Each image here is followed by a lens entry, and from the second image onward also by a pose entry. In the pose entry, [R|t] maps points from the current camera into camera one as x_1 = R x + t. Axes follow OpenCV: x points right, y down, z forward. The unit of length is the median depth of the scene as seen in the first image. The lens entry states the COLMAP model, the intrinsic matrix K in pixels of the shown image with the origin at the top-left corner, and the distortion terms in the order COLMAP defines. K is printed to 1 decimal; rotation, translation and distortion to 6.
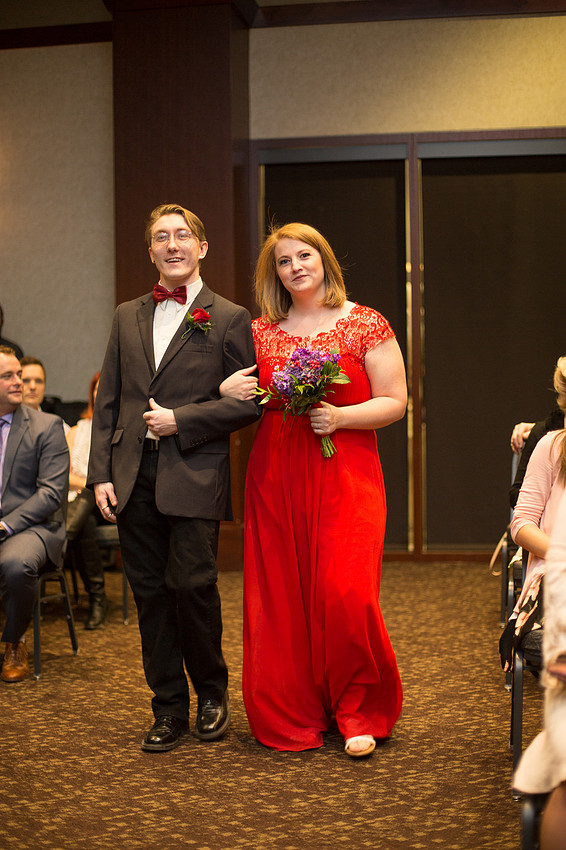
lens RADIAL K [[1235.8, 0, 283.0], [0, 1235.8, 425.0], [0, 0, 1]] dist [-0.136464, 0.008173]
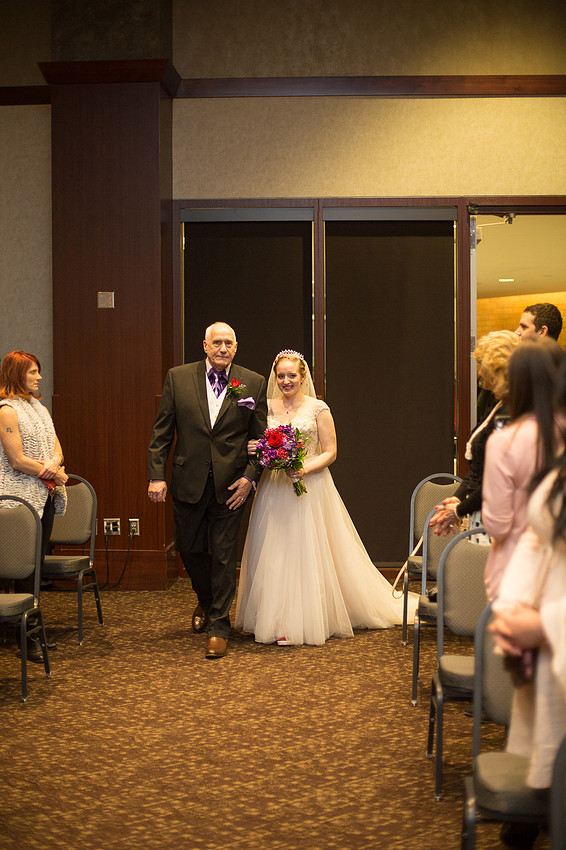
lens RADIAL K [[1235.8, 0, 283.0], [0, 1235.8, 425.0], [0, 0, 1]] dist [-0.136464, 0.008173]
pose [[0.993526, 0.002666, 0.113578, -0.113145], [-0.005092, 0.999765, 0.021075, -0.111921], [-0.113495, -0.021517, 0.993306, -0.256205]]
